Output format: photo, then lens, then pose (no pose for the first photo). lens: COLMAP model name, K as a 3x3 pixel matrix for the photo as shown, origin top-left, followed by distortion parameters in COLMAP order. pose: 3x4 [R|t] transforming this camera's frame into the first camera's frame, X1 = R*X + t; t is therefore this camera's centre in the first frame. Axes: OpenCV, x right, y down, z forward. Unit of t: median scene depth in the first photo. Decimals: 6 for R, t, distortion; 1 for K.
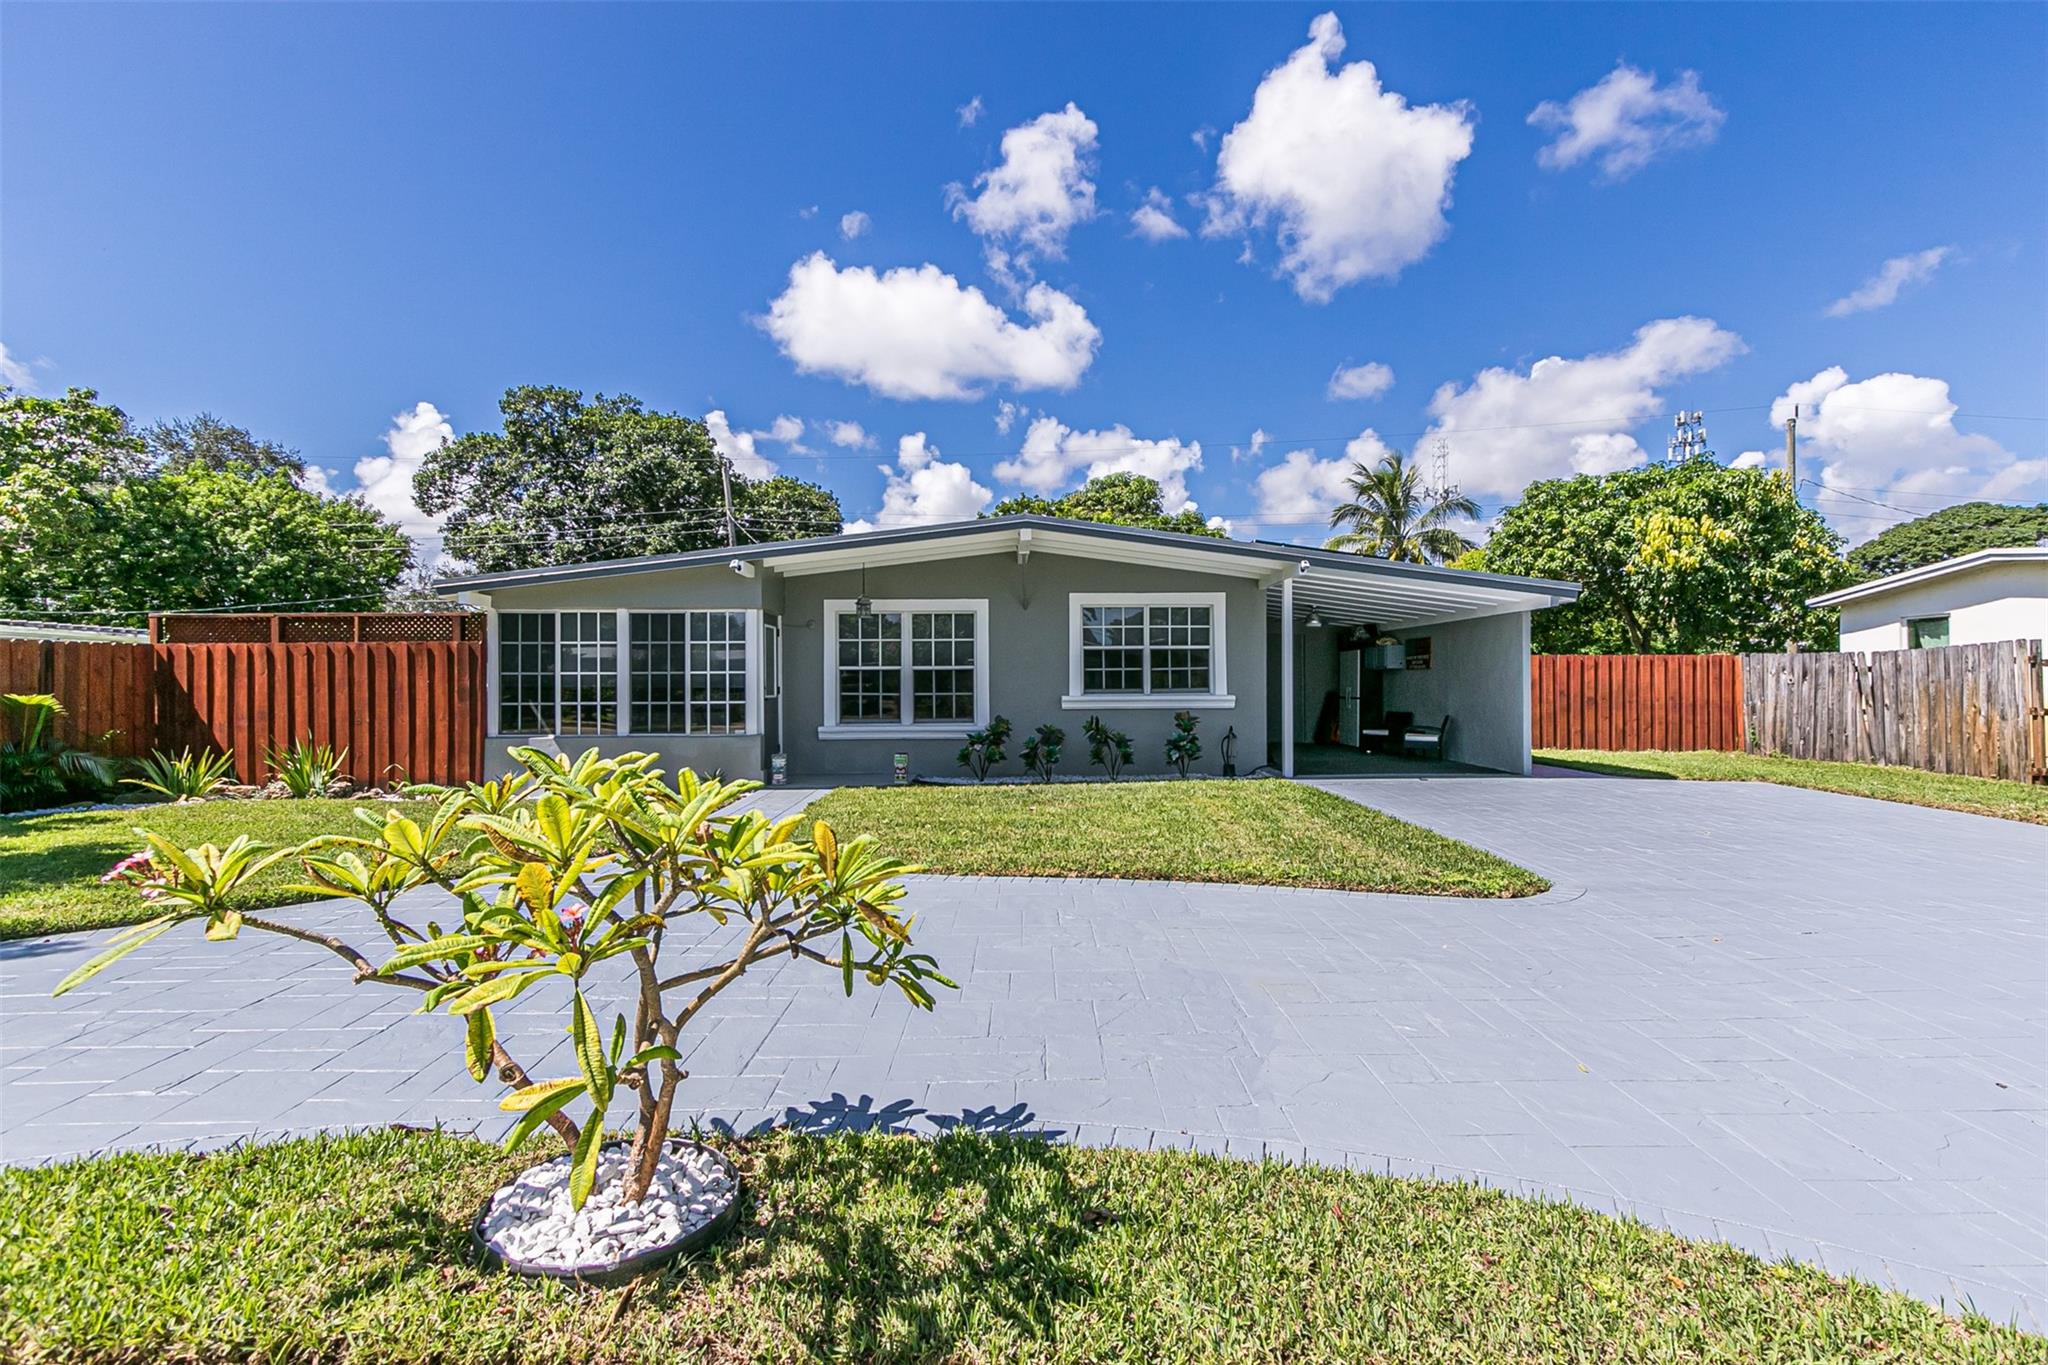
lens RADIAL K [[930.2, 0, 1033.0], [0, 930.2, 683.4], [0, 0, 1]] dist [0.008168, -0.002252]
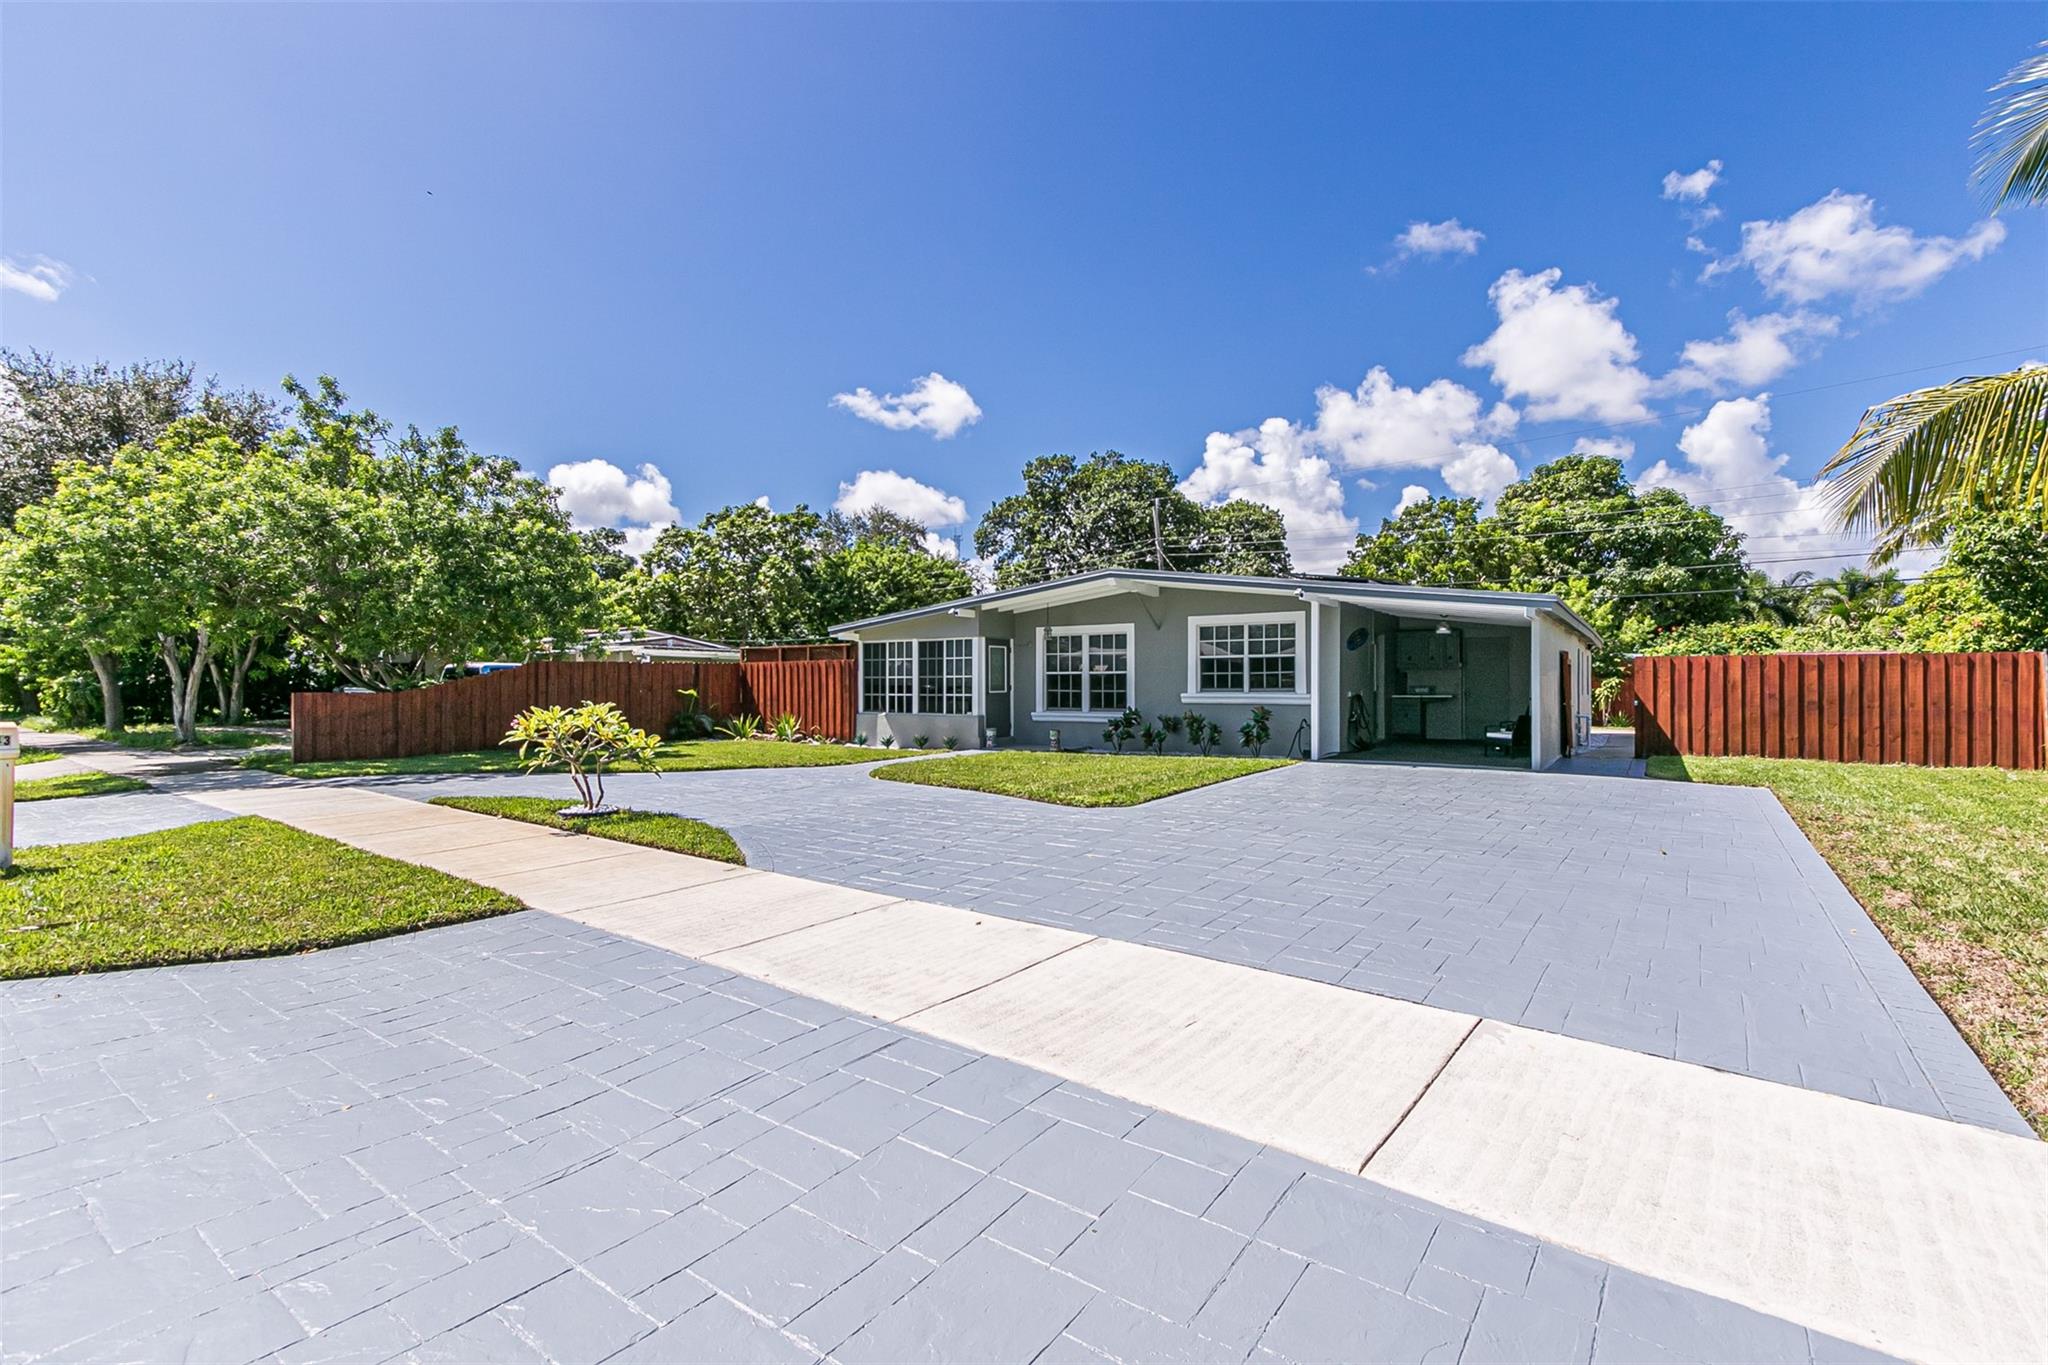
lens RADIAL K [[930.2, 0, 1030.5], [0, 930.2, 673.6], [0, 0, 1]] dist [0.008168, -0.002252]
pose [[0.806931, -0.002628, -0.590639, 0.645186], [-0.001844, 0.999974, -0.006968, -0.005109], [0.590642, 0.006712, 0.806906, -0.212804]]
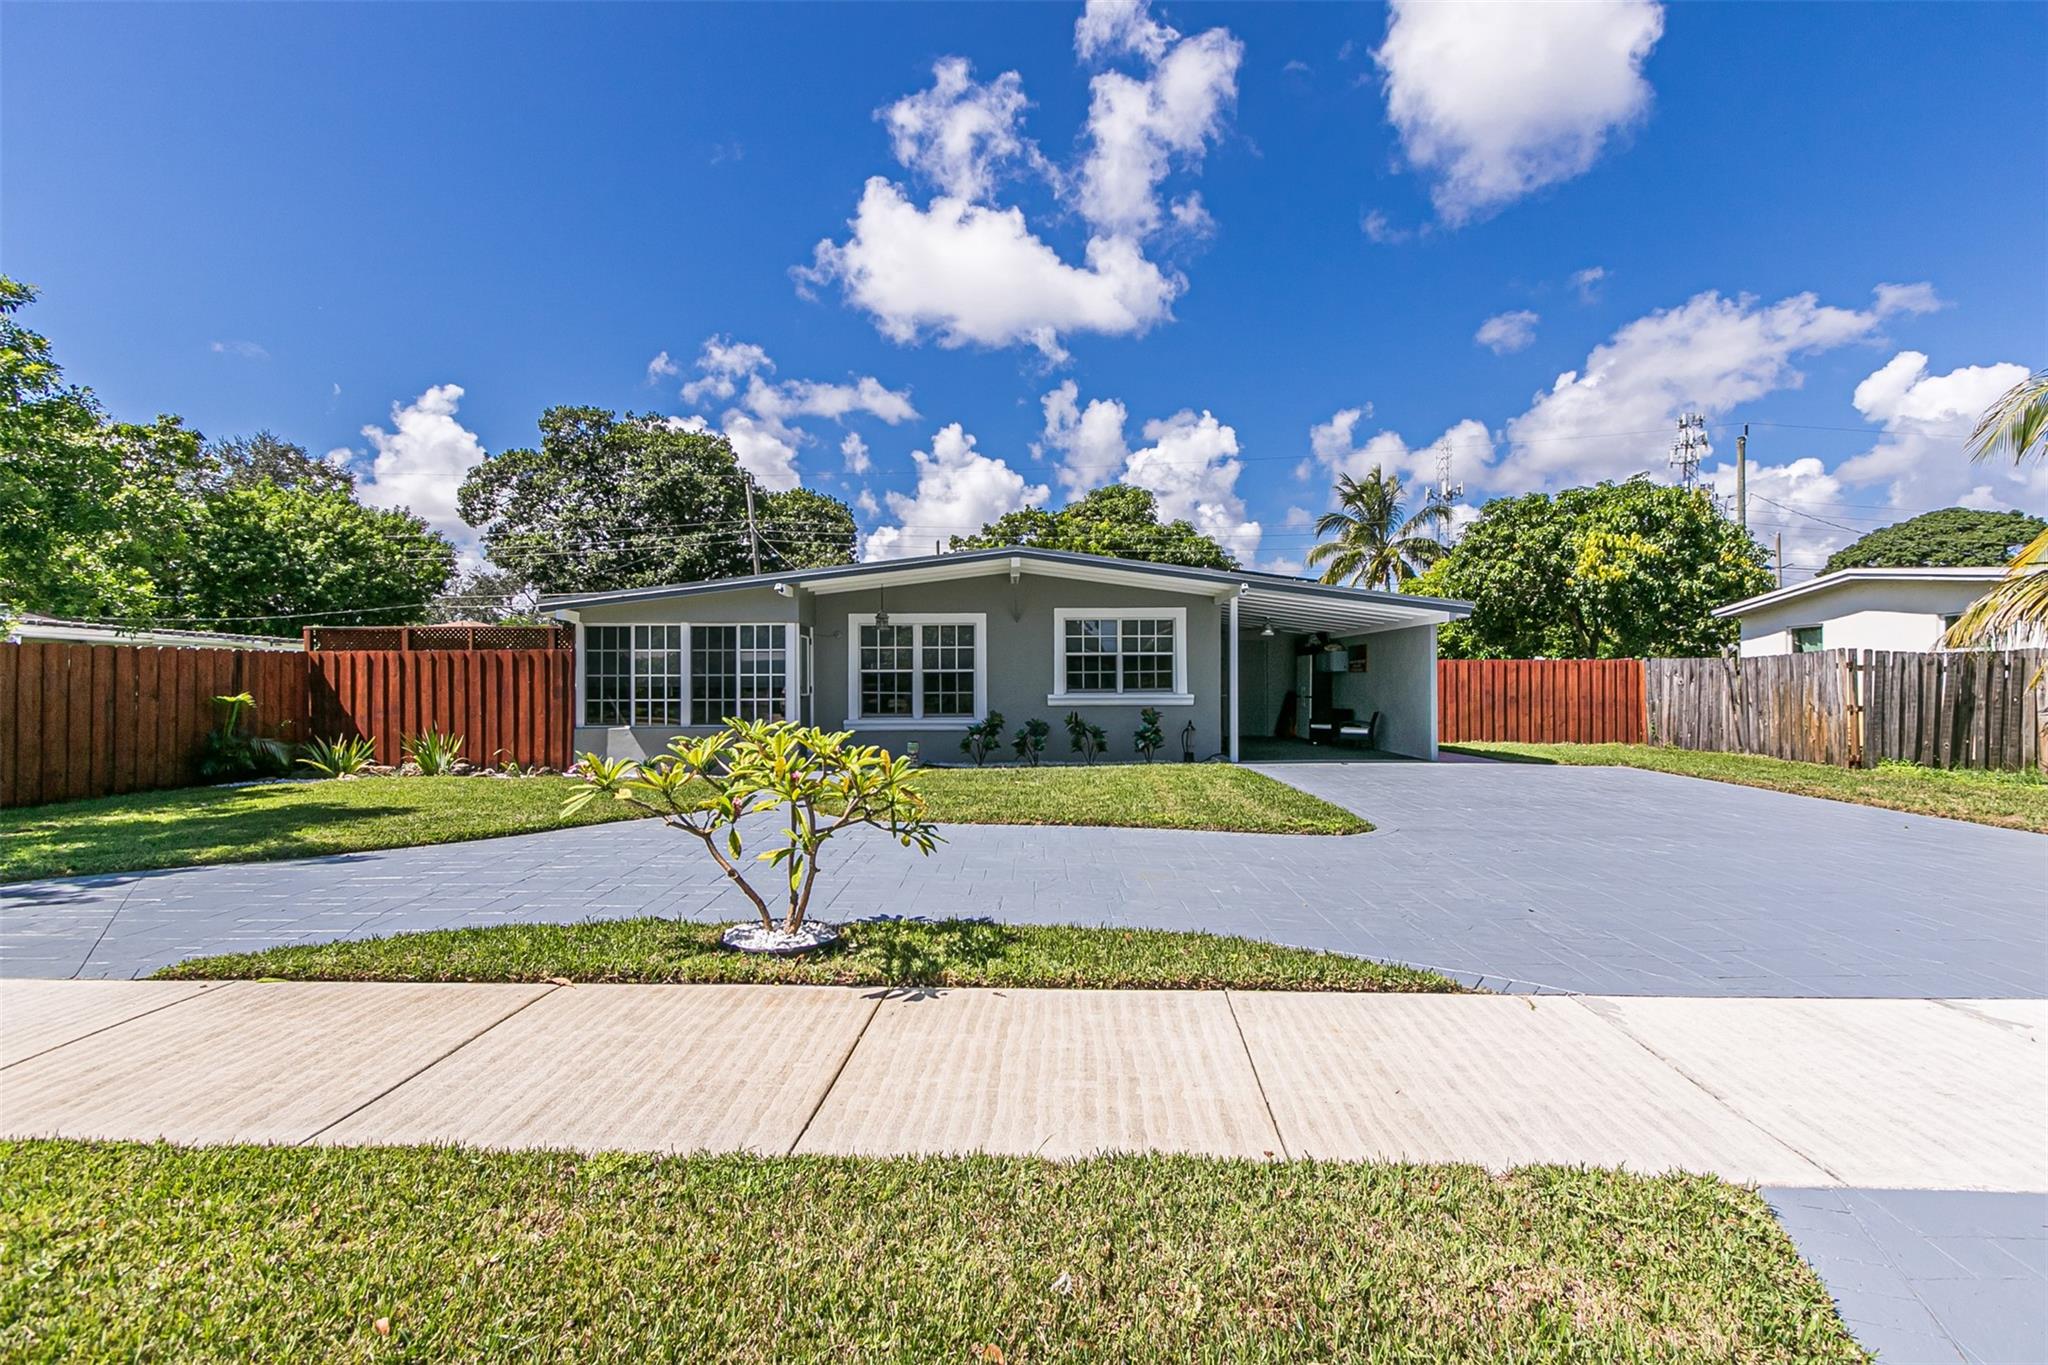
lens RADIAL K [[930.2, 0, 1029.4], [0, 930.2, 682.8], [0, 0, 1]] dist [0.008168, -0.002252]
pose [[0.999917, 0.001014, -0.012825, 0.022745], [-0.001014, 0.999999, 0.000018, -0.001470], [0.012825, -0.000005, 0.999918, -0.189534]]
